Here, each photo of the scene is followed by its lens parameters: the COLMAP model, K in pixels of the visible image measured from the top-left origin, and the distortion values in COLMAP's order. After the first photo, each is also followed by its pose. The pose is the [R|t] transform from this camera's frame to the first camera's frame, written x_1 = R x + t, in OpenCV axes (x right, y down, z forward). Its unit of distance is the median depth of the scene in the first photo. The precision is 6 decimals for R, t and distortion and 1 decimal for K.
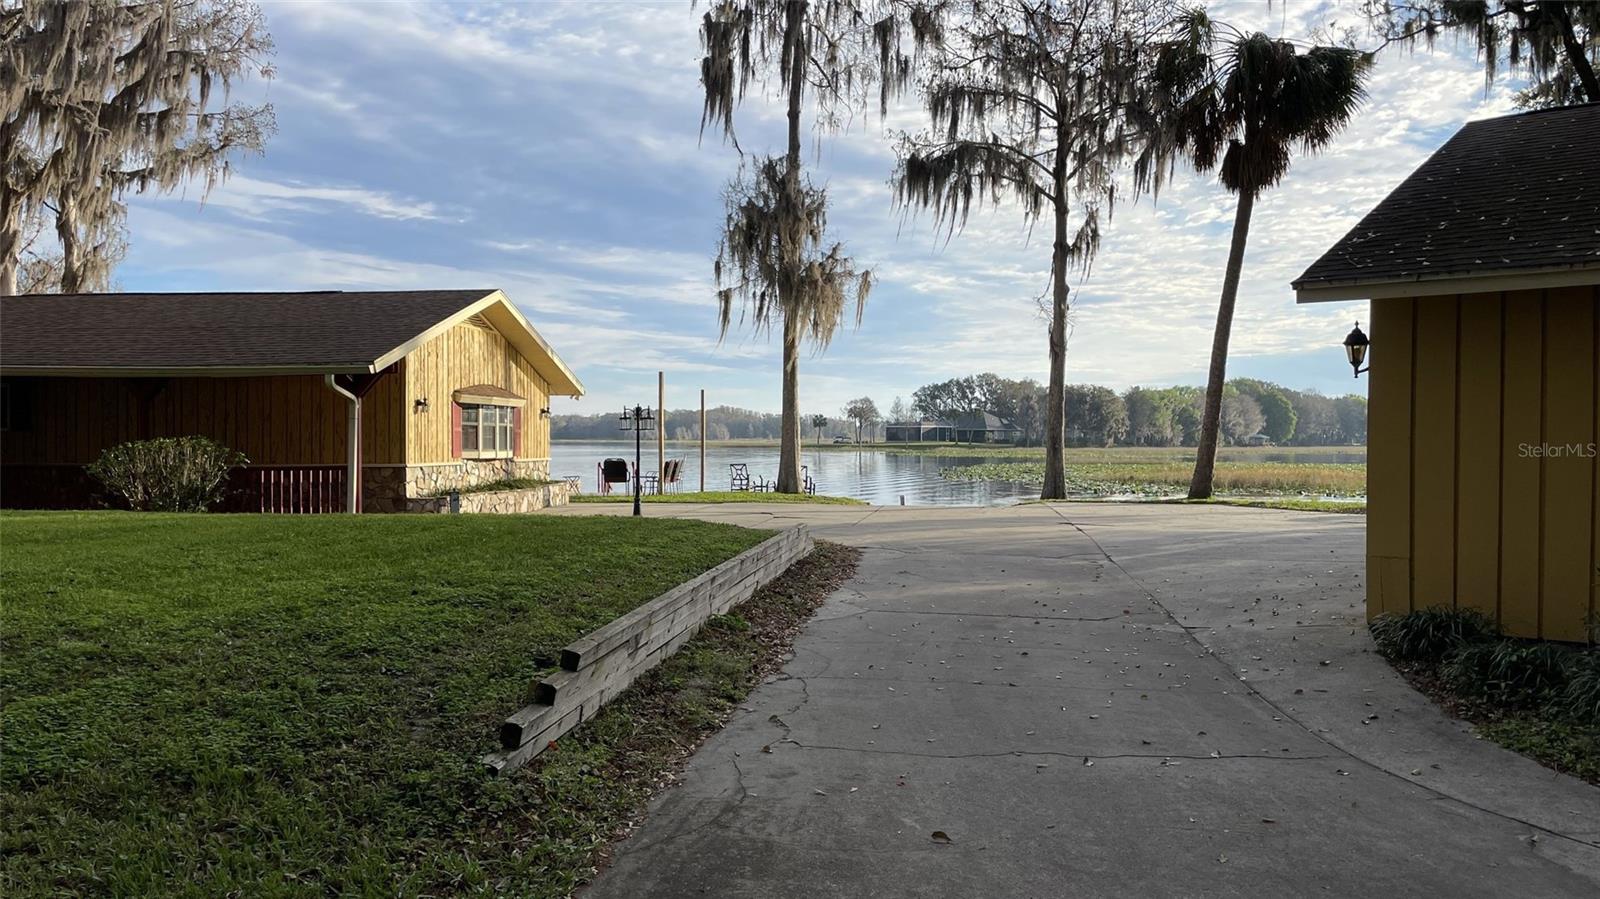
lens RADIAL K [[1202.5, 0, 799.4], [0, 1202.5, 457.5], [0, 0, 1]] dist [0.087116, -0.097674]
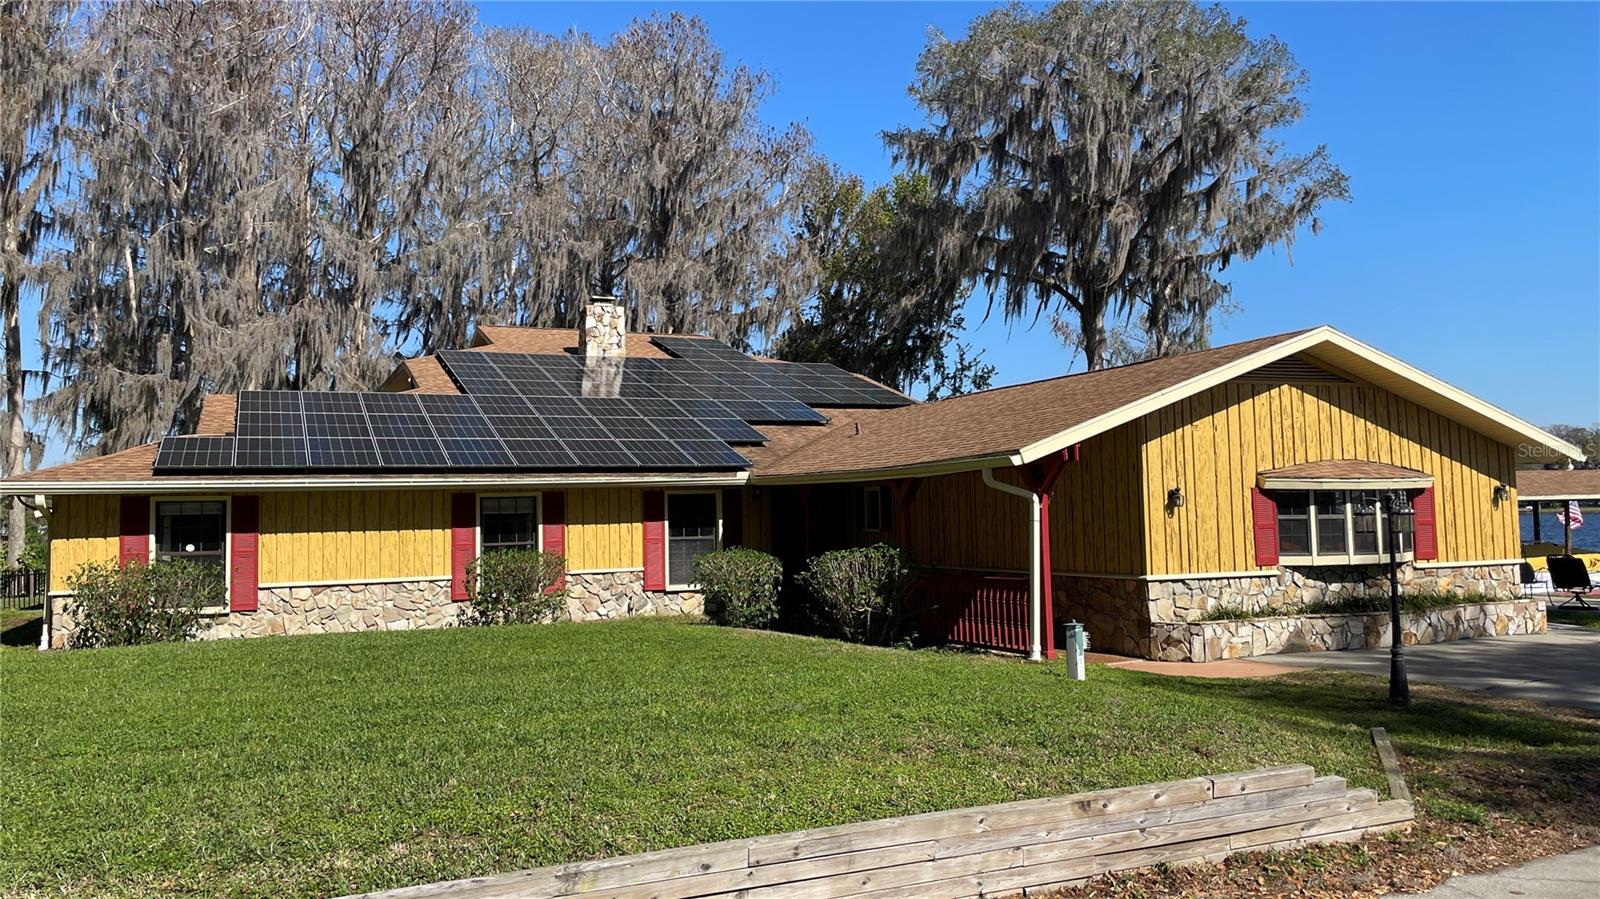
lens RADIAL K [[1202.5, 0, 787.7], [0, 1202.5, 440.8], [0, 0, 1]] dist [0.087116, -0.097674]
pose [[0.517248, -0.067004, -0.853209, 0.128947], [0.010130, 0.997340, -0.072181, -0.016112], [0.855776, 0.028692, 0.516551, 0.247145]]
